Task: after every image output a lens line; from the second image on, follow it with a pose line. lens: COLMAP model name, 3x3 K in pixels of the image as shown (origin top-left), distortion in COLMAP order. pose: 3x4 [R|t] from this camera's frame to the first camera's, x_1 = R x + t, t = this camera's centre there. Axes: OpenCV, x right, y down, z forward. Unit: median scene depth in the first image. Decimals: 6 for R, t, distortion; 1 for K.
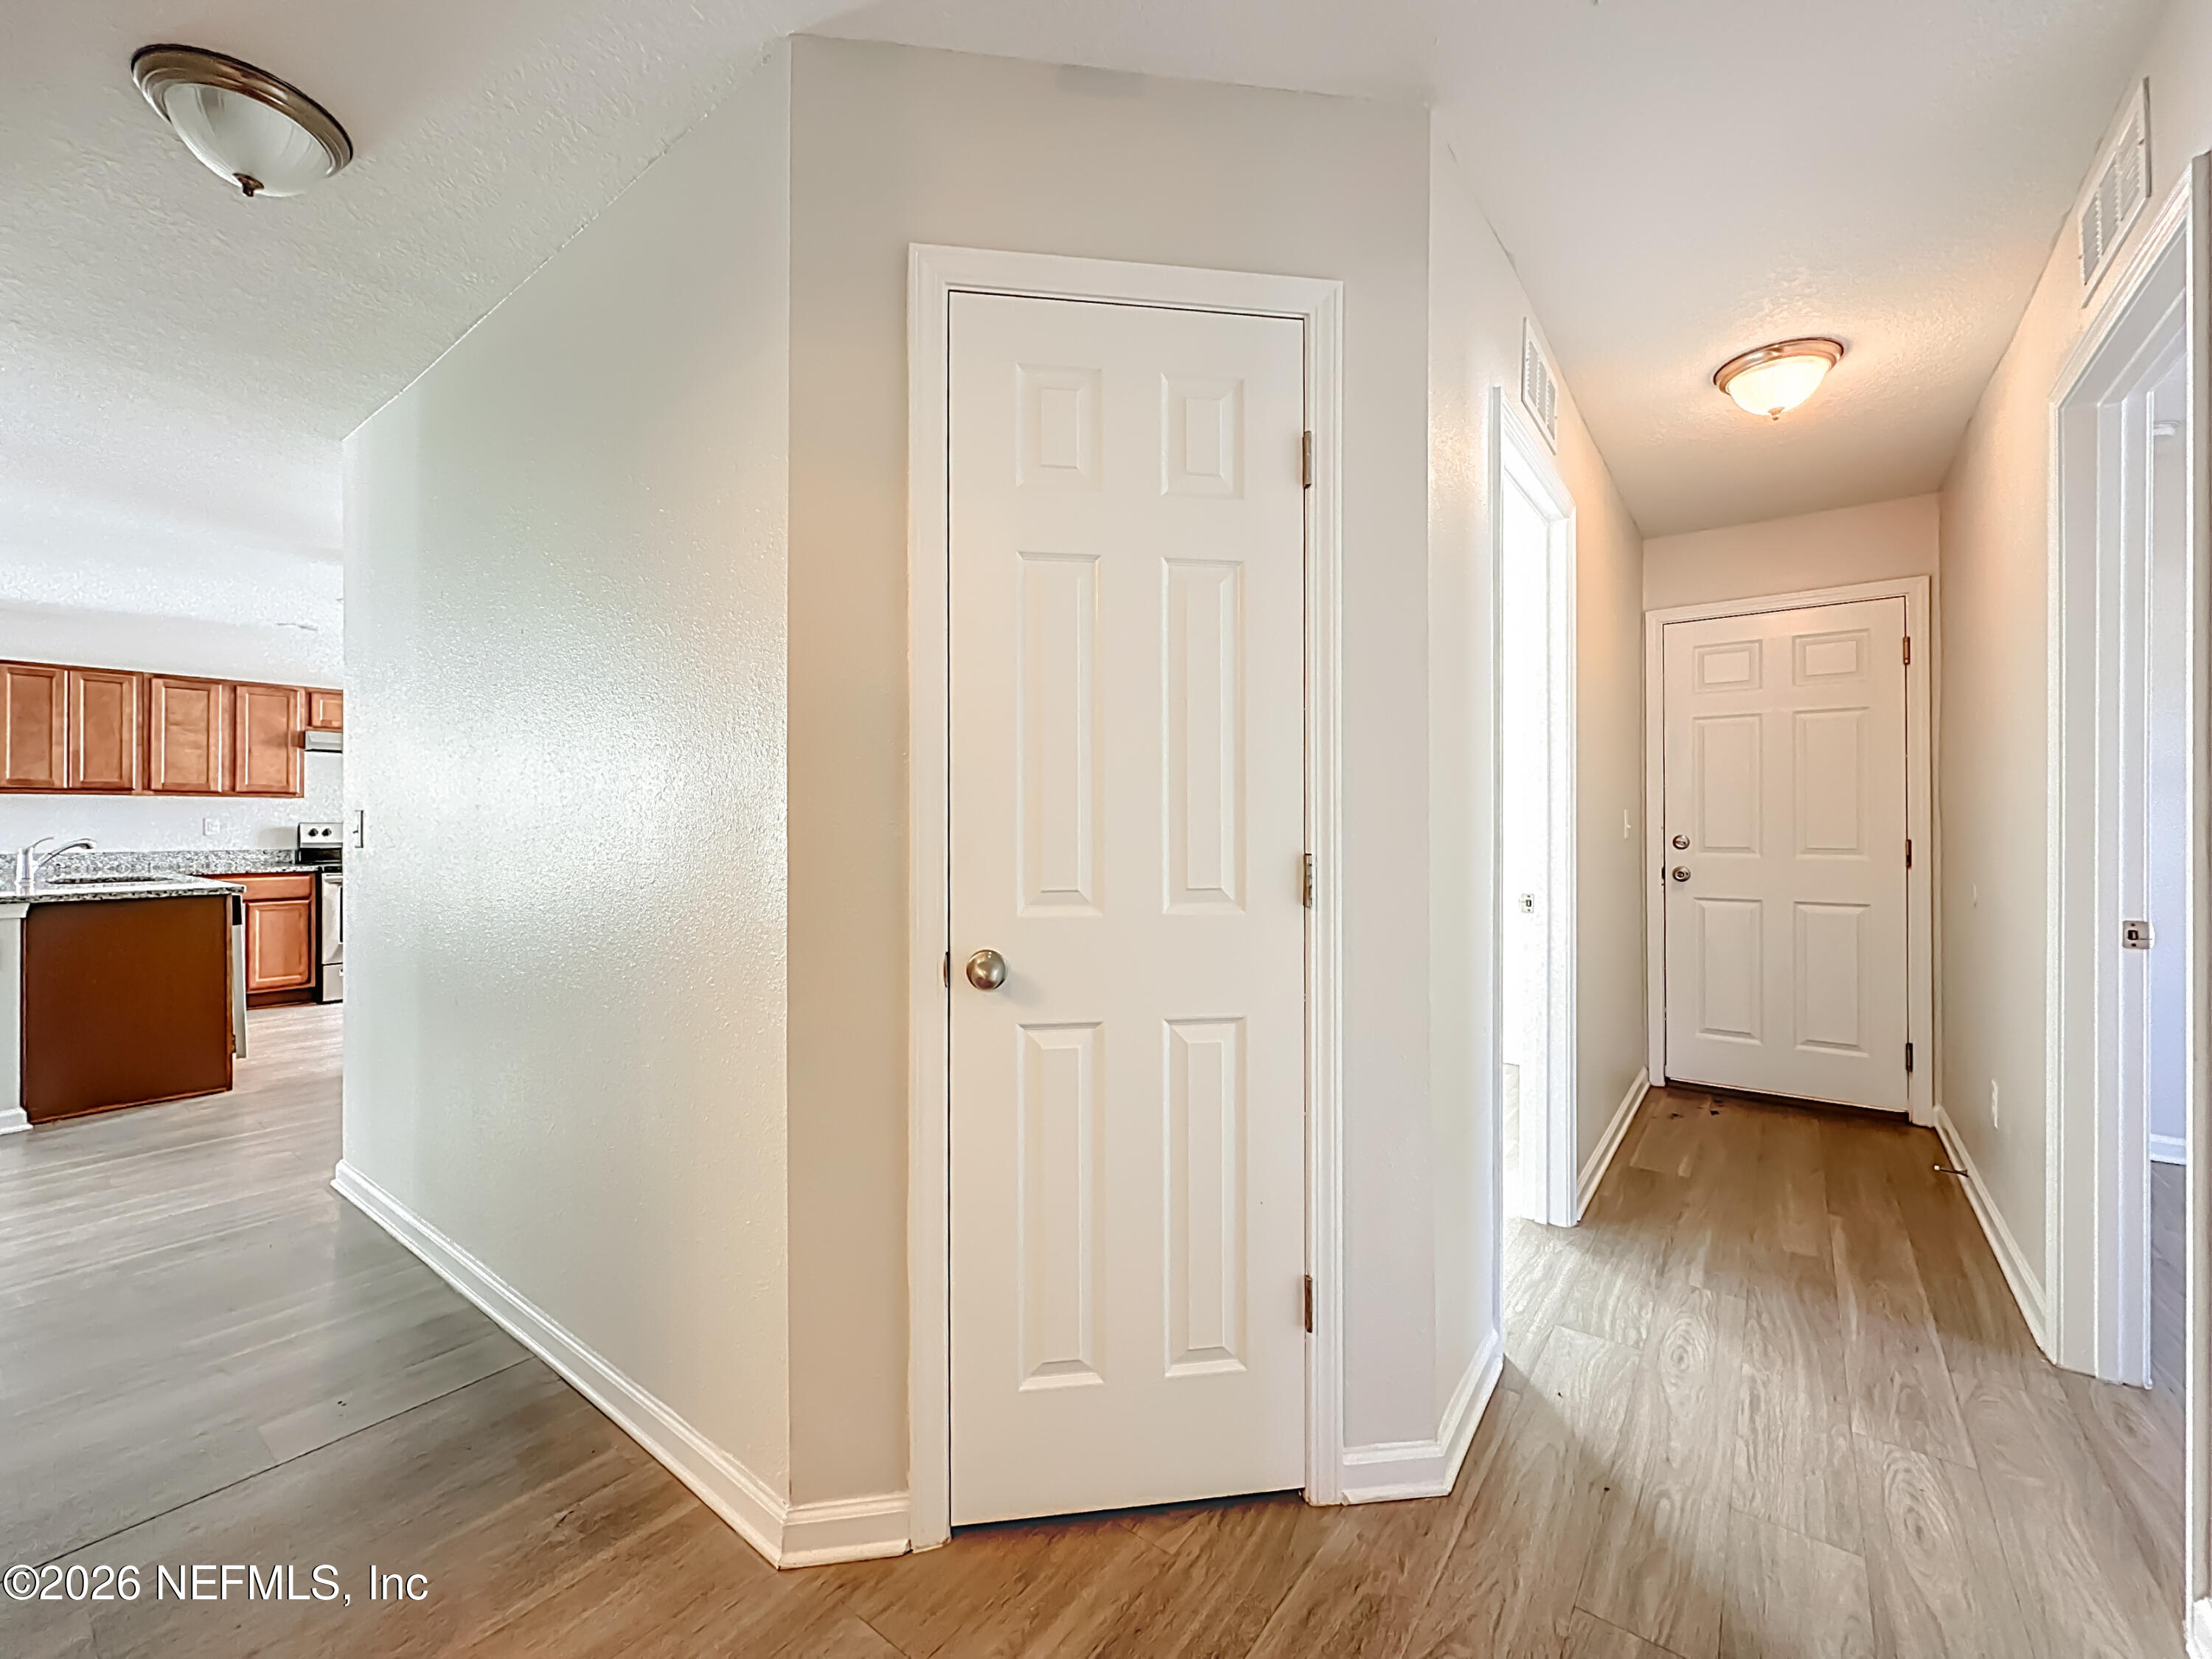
lens RADIAL K [[905.4, 0, 1116.6], [0, 905.4, 817.9], [0, 0, 1]] dist [-0.002049, 0.000431]
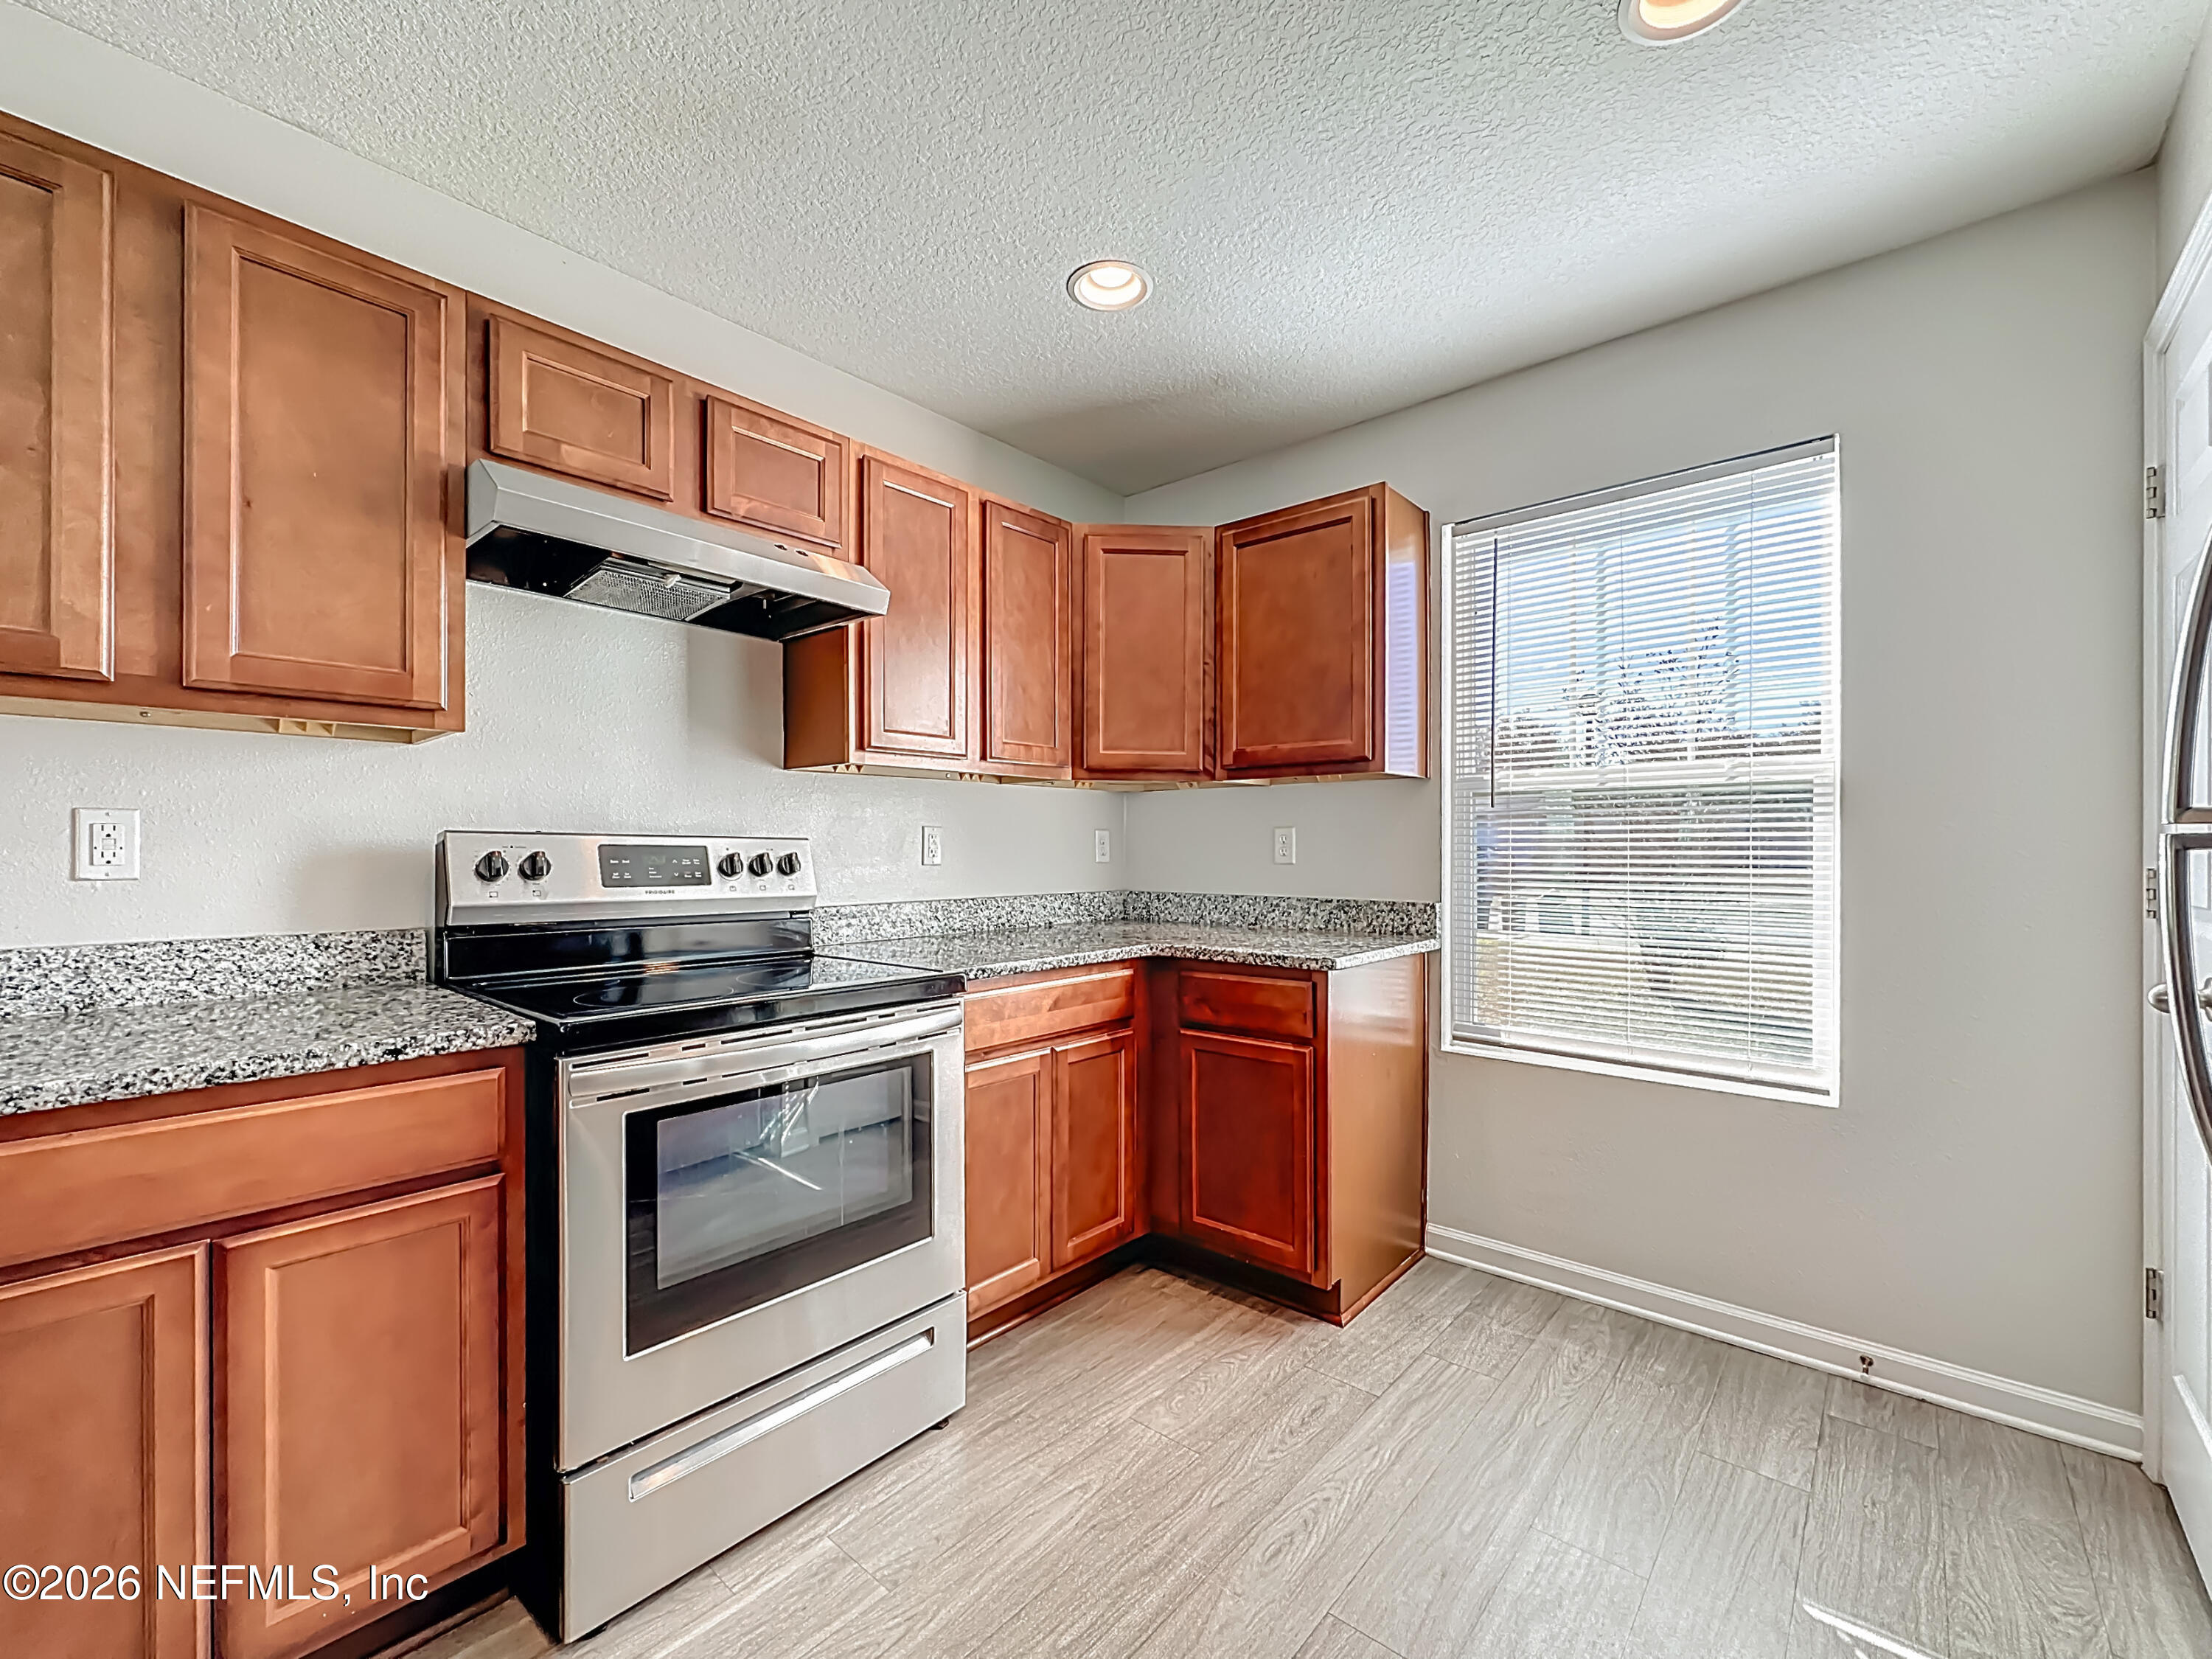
lens RADIAL K [[905.4, 0, 1111.5], [0, 905.4, 848.6], [0, 0, 1]] dist [-0.002049, 0.000431]
pose [[0.997757, -0.004970, -0.066756, -0.724378], [0.004820, 0.999985, -0.002409, 0.012670], [0.066767, 0.002082, 0.997766, 0.784292]]
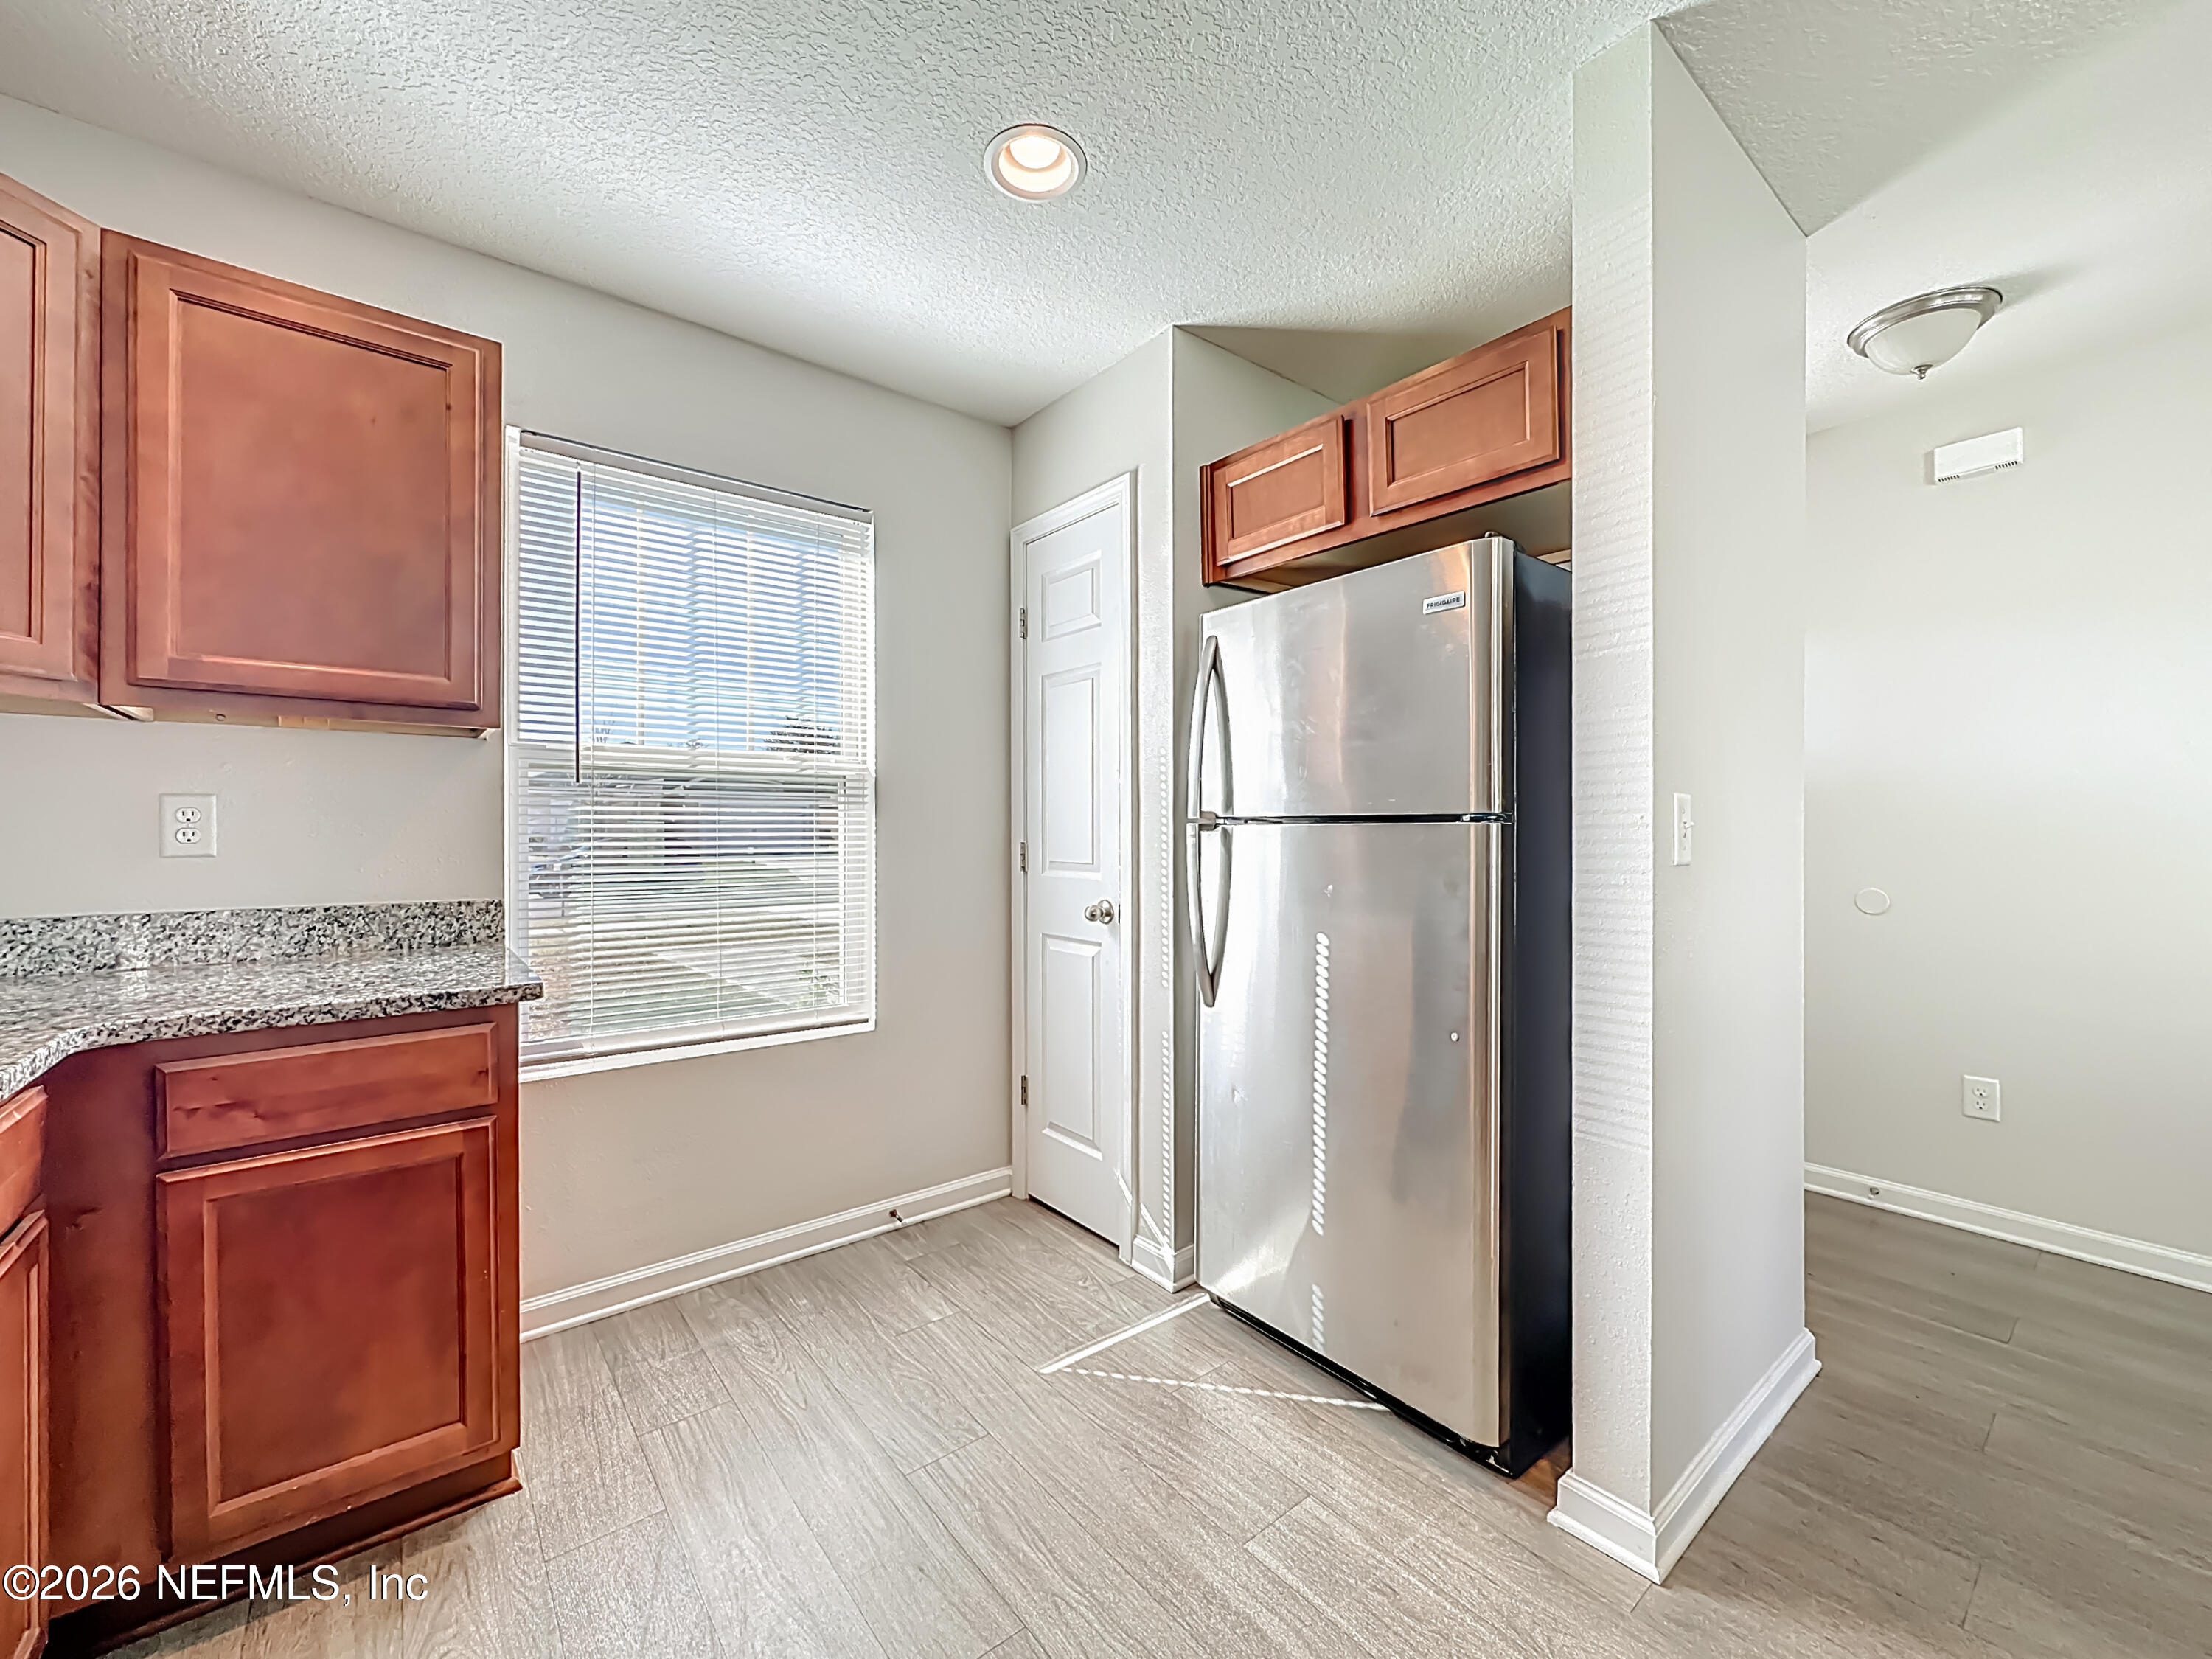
lens RADIAL K [[884.0, 0, 1089.5], [0, 884.0, 829.1], [0, 0, 1]] dist [0.000950, 0.000341]
pose [[0.257993, -0.002962, 0.966142, -0.981140], [0.001284, 0.999995, 0.002723, 0.009777], [-0.966146, 0.000538, 0.257996, 1.045389]]
